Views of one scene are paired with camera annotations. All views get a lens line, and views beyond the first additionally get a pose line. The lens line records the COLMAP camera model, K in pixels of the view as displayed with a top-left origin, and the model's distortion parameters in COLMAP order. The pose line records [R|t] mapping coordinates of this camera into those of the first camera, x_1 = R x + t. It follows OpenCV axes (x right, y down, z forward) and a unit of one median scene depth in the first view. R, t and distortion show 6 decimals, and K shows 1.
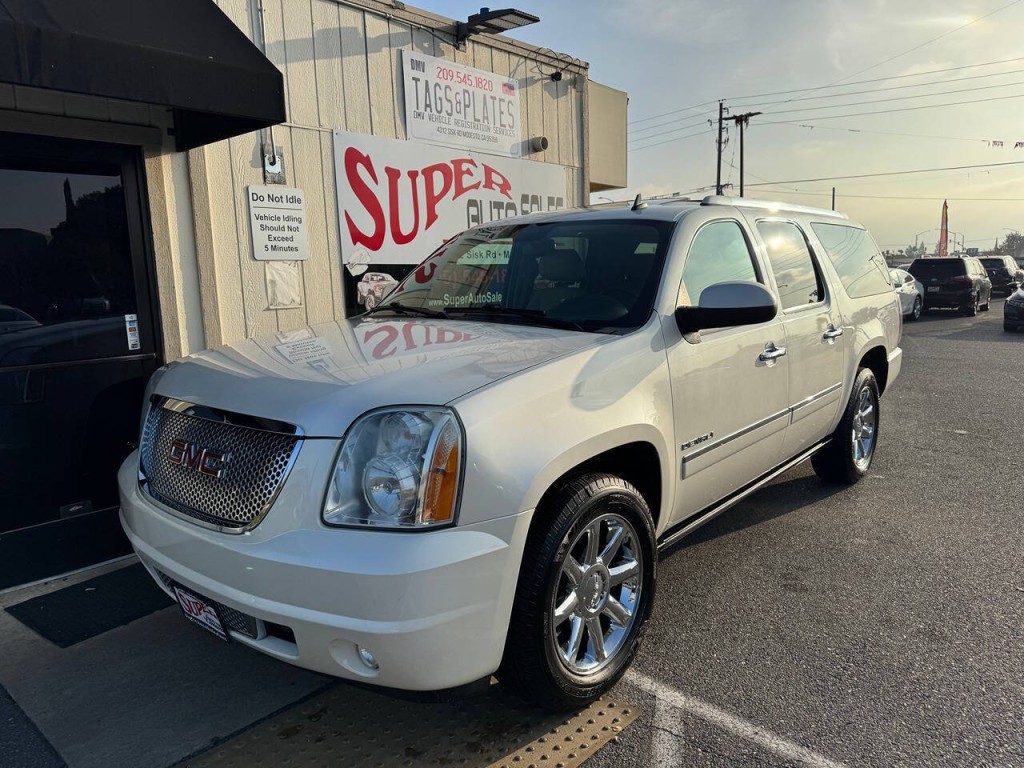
lens RADIAL K [[726.6, 0, 513.9], [0, 726.6, 389.5], [0, 0, 1]] dist [0.047388, -0.048681]
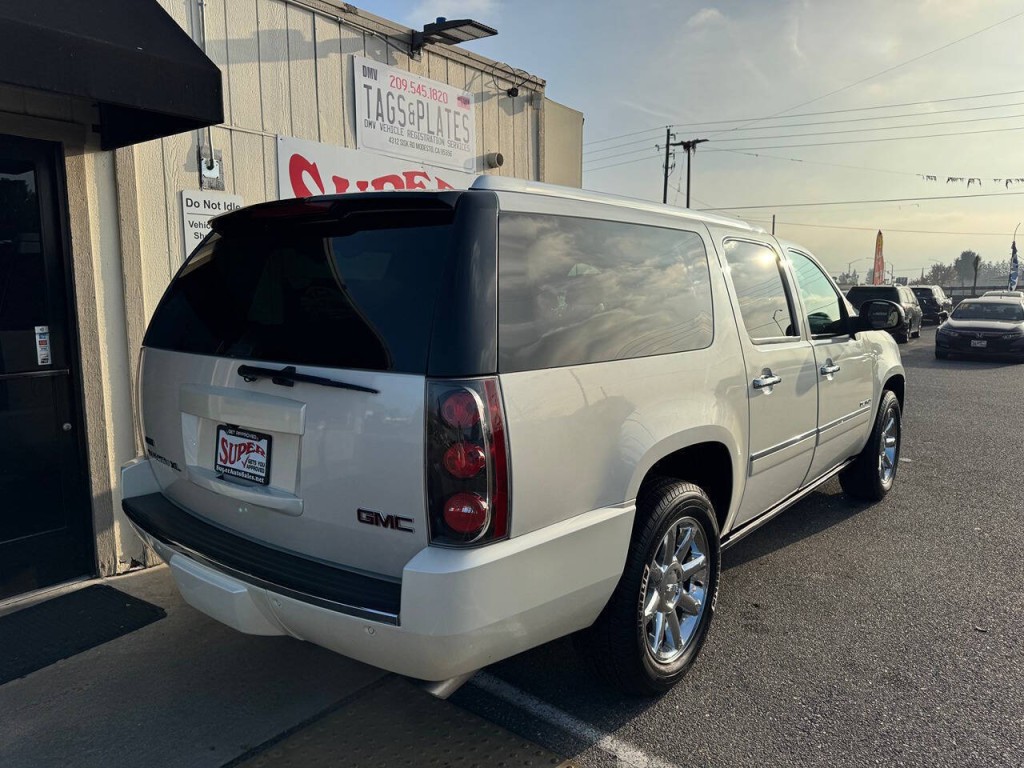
lens RADIAL K [[726.6, 0, 514.3], [0, 726.6, 386.0], [0, 0, 1]] dist [0.047388, -0.048681]
pose [[0.997170, 0.018676, 0.072819, -0.005514], [-0.016770, 0.999503, -0.026701, -0.011602], [-0.073282, 0.025405, 0.996988, 0.045425]]
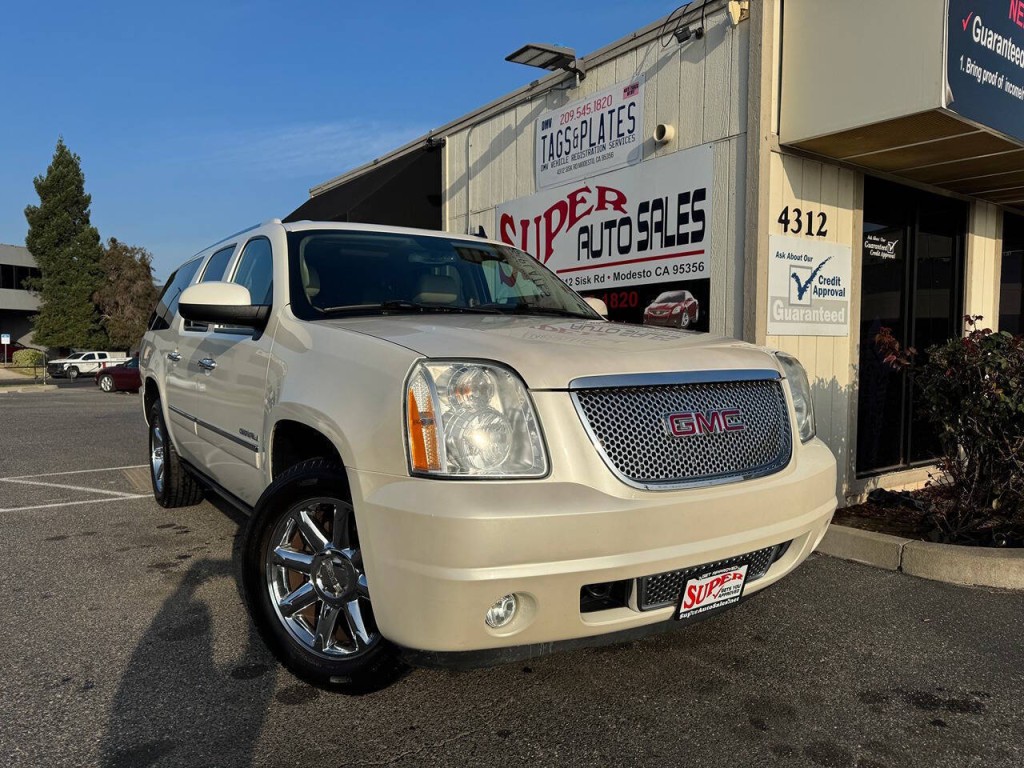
lens RADIAL K [[726.6, 0, 505.4], [0, 726.6, 386.7], [0, 0, 1]] dist [0.047388, -0.048681]
pose [[-0.231821, 0.082876, -0.969222, 1.168250], [-0.137888, 0.983504, 0.117078, -0.179653], [0.962936, 0.160785, -0.216569, 1.406492]]
